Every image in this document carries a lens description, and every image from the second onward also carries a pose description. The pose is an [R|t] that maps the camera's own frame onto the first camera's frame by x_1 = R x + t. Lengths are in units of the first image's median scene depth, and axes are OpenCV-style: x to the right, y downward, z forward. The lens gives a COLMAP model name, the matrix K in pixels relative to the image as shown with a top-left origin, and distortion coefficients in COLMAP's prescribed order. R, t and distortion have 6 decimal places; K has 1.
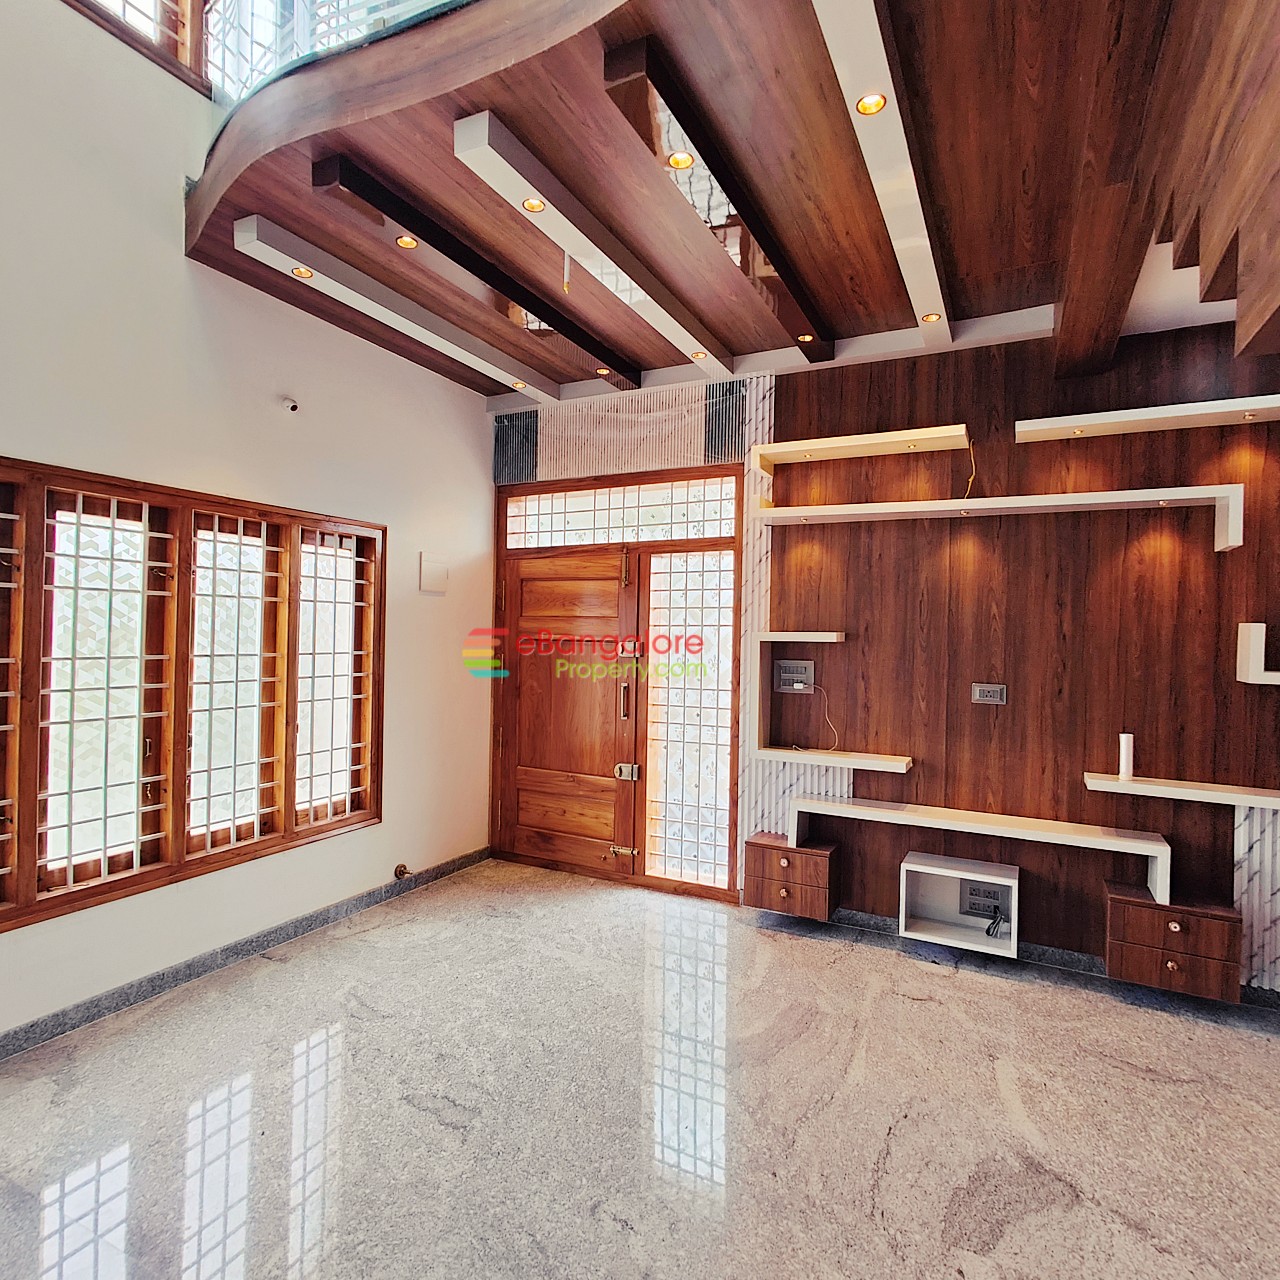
lens RADIAL K [[755.3, 0, 637.2], [0, 755.3, 630.9], [0, 0, 1]] dist [0.001778, 0.006568]
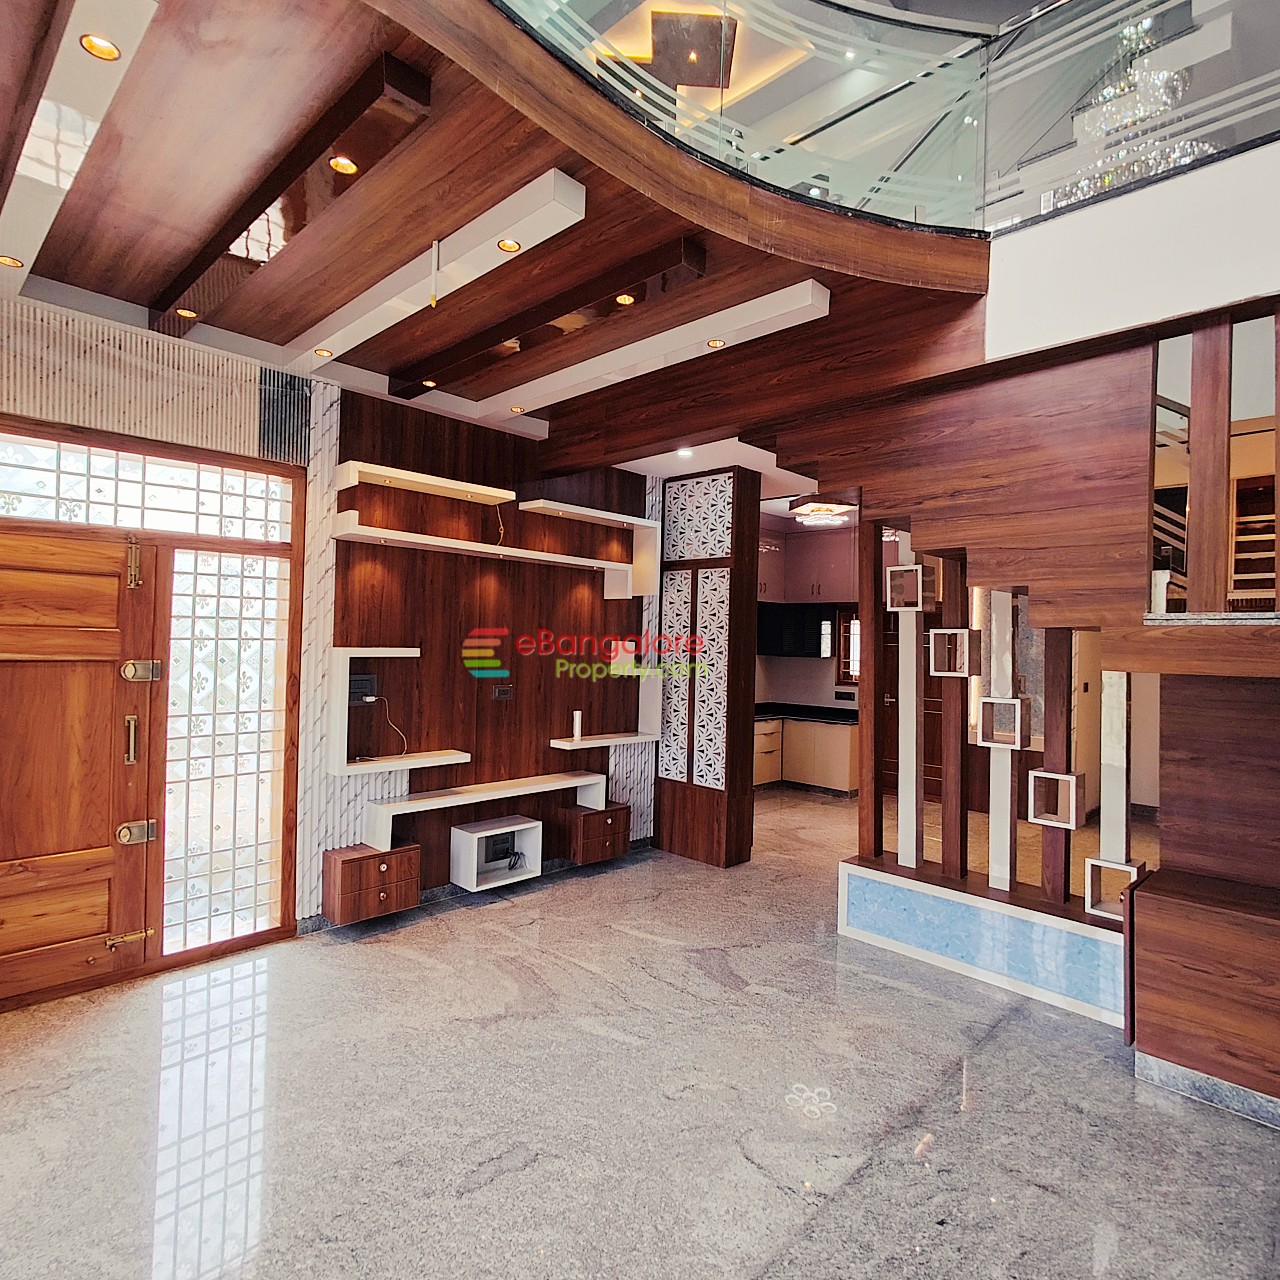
lens RADIAL K [[755.3, 0, 647.3], [0, 755.3, 627.8], [0, 0, 1]] dist [0.001778, 0.006568]
pose [[0.290910, 0.005122, 0.956737, -0.681676], [-0.022571, 0.999744, 0.001511, -0.035988], [-0.956484, -0.022034, 0.290951, 0.335056]]
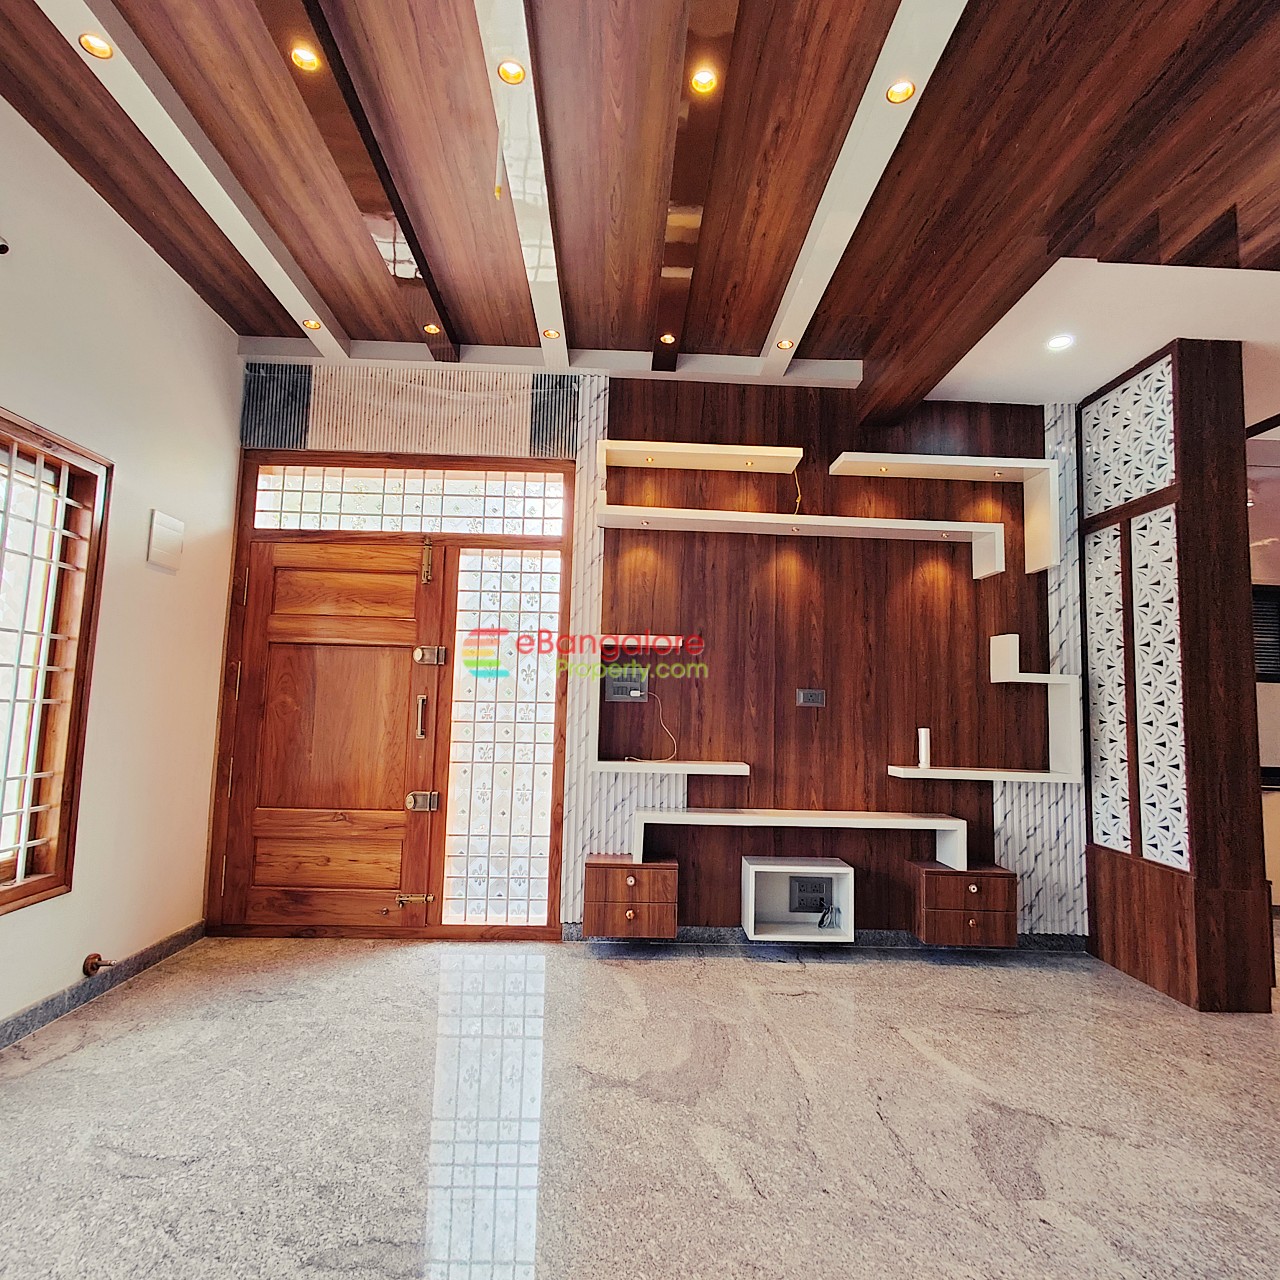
lens RADIAL K [[755.3, 0, 644.1], [0, 755.3, 634.0], [0, 0, 1]] dist [0.001778, 0.006568]
pose [[0.872230, 0.055241, 0.485967, -0.248310], [-0.013148, 0.995890, -0.089607, 0.084316], [-0.488920, 0.071768, 0.869372, 0.158286]]
